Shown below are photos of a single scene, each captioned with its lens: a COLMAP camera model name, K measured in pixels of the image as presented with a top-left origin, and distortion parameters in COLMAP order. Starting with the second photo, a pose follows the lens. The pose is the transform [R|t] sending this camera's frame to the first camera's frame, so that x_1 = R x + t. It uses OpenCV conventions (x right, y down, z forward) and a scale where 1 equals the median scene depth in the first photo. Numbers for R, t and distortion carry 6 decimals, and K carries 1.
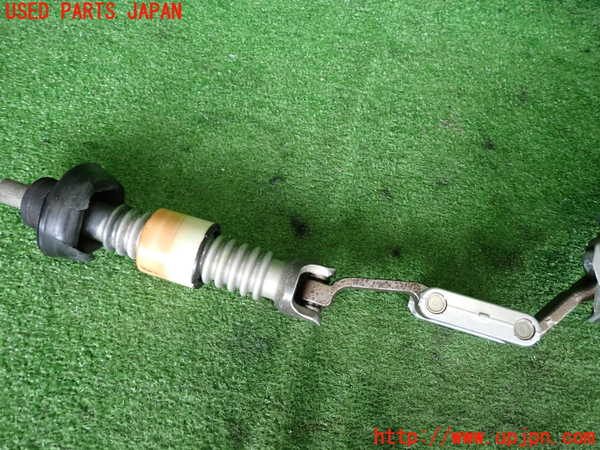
lens RADIAL K [[475.8, 0, 299.0], [0, 475.8, 209.9], [0, 0, 1]] dist [0.013050, 0.004852]
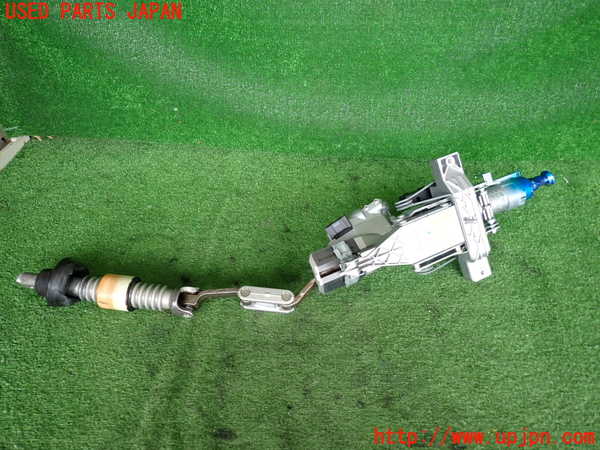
lens RADIAL K [[448.7, 0, 300.0], [0, 448.7, 225.0], [0, 0, 1]] dist [0.010037, 0.004930]
pose [[0.983011, -0.130486, 0.129081, 0.276926], [0.164968, 0.936415, -0.309699, 0.515765], [-0.080462, 0.325732, 0.942032, -0.888646]]
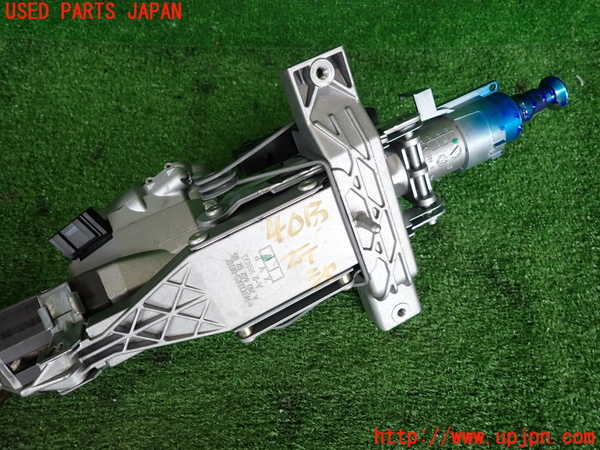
lens RADIAL K [[448.7, 0, 300.0], [0, 448.7, 225.0], [0, 0, 1]] dist [0.010037, 0.004930]
pose [[0.971741, -0.202054, 0.122036, 1.004756], [0.208923, 0.976837, -0.046260, 0.052871], [-0.109862, 0.070449, 0.991447, 0.045432]]
